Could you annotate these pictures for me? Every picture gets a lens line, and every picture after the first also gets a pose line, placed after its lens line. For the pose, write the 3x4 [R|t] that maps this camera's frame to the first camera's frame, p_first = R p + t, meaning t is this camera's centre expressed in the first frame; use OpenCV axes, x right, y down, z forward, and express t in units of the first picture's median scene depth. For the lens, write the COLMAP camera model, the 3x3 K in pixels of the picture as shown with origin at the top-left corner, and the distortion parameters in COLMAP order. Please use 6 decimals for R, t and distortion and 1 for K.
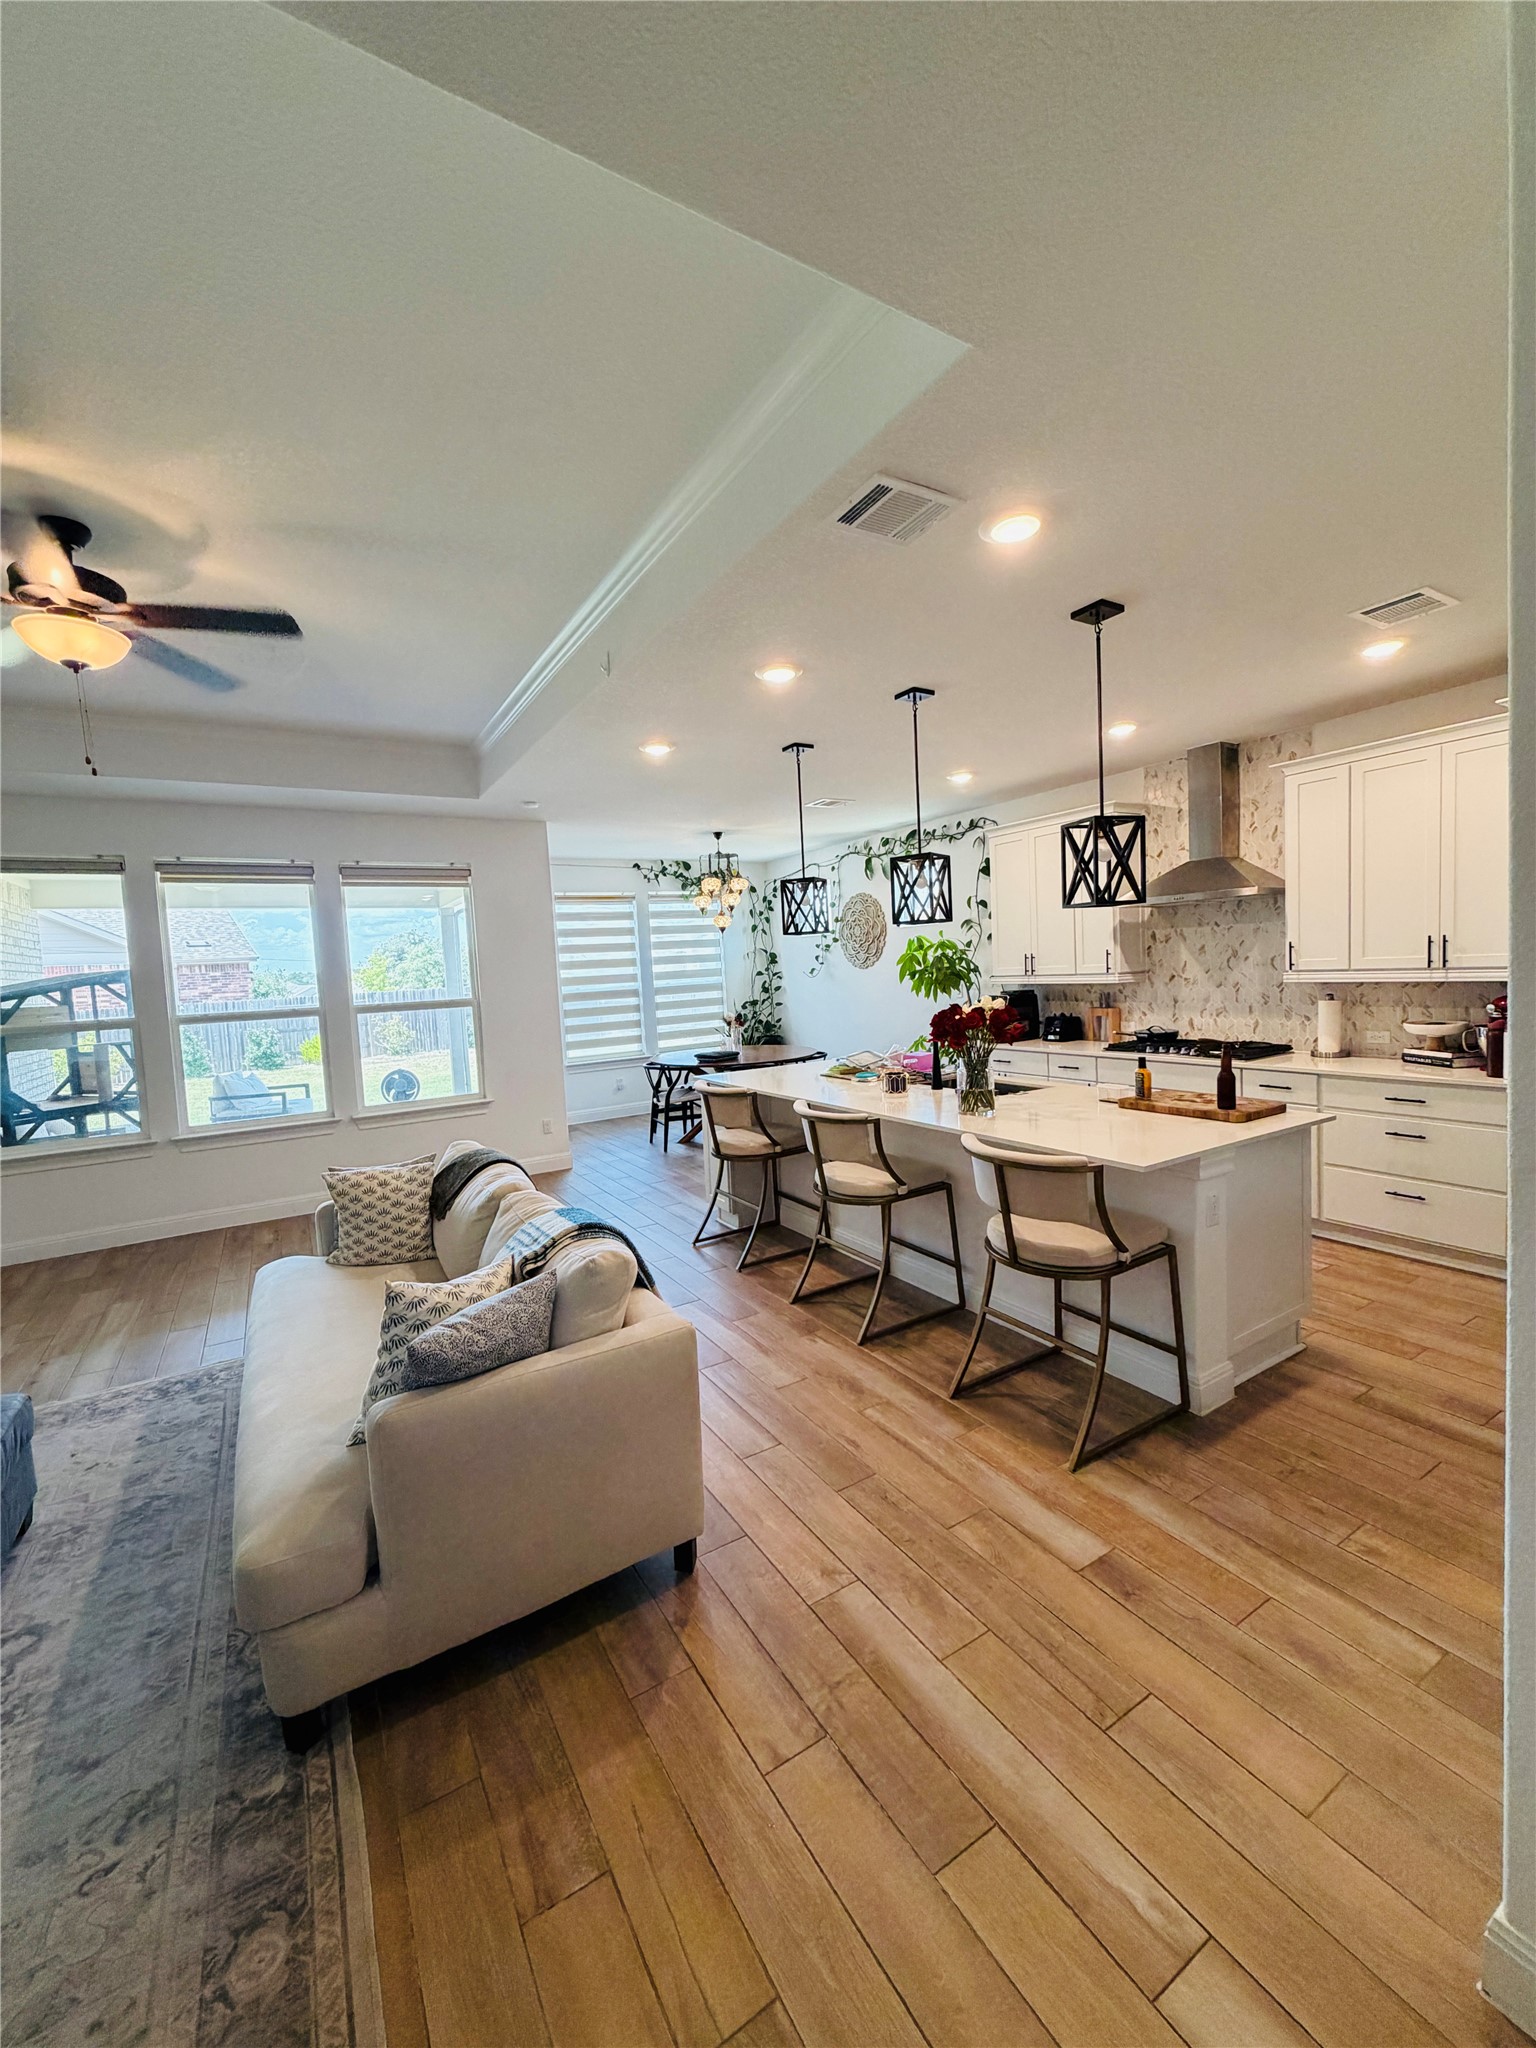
lens RADIAL K [[815.3, 0, 765.3], [0, 815.3, 1020.8], [0, 0, 1]] dist [-0.000237, 0.000090]
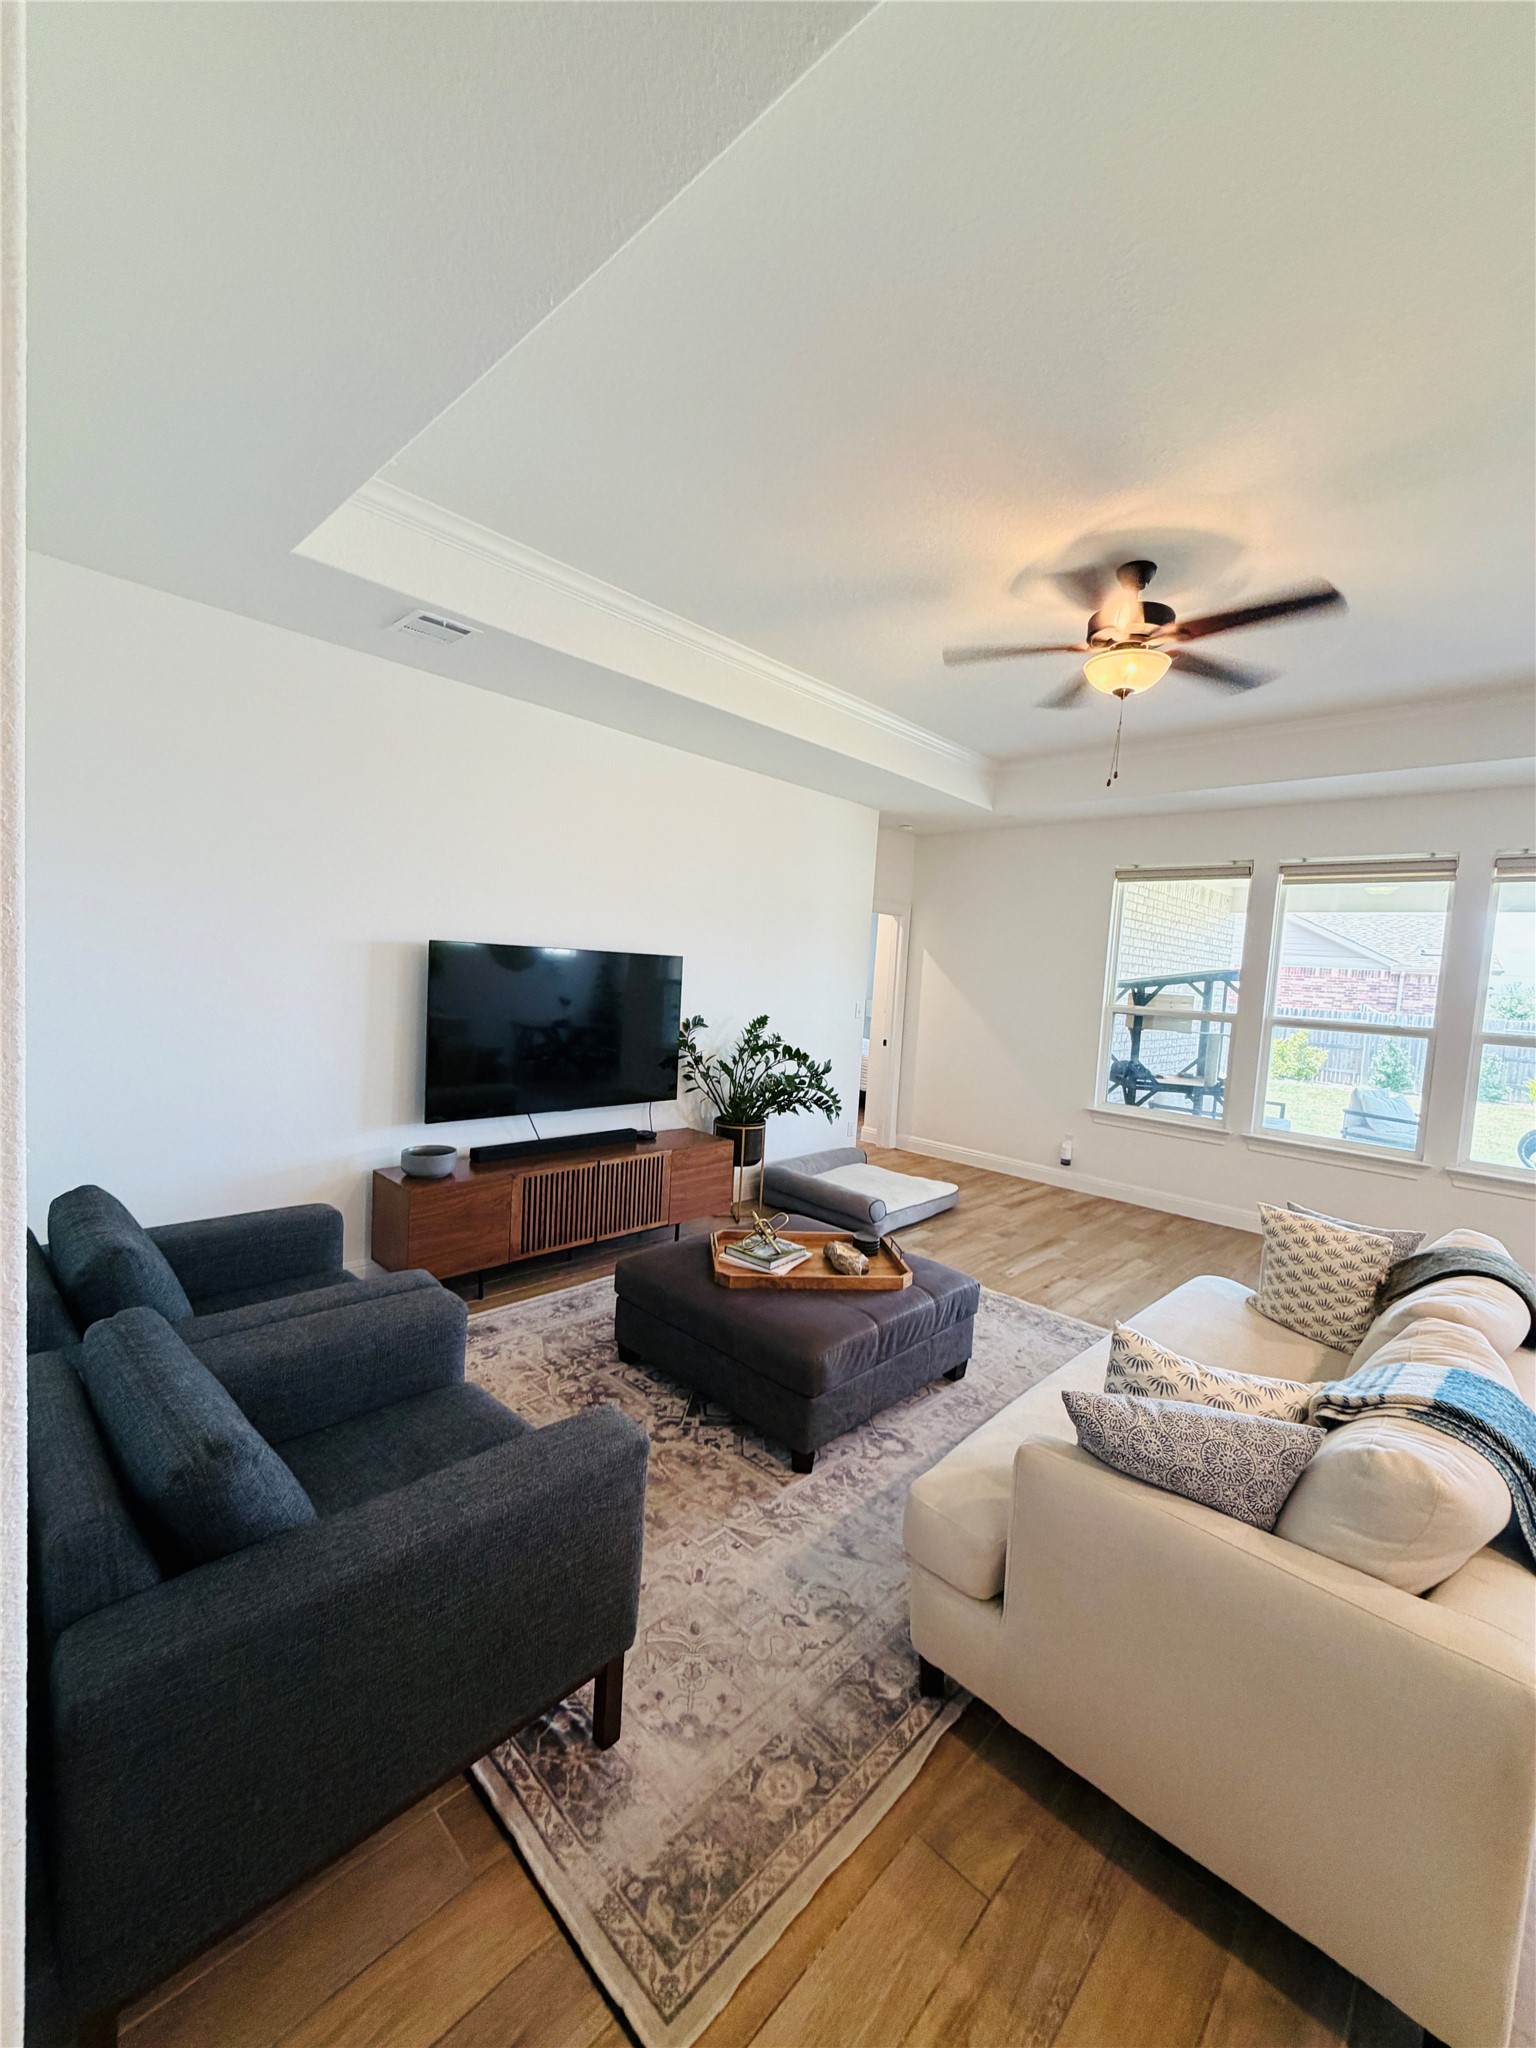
lens RADIAL K [[815.3, 0, 765.3], [0, 815.3, 1020.8], [0, 0, 1]] dist [-0.000237, 0.000090]
pose [[0.253364, 0.128473, -0.958802, 0.168452], [-0.137136, 0.985902, 0.095866, -0.023008], [0.957601, 0.107197, 0.267410, 0.250715]]
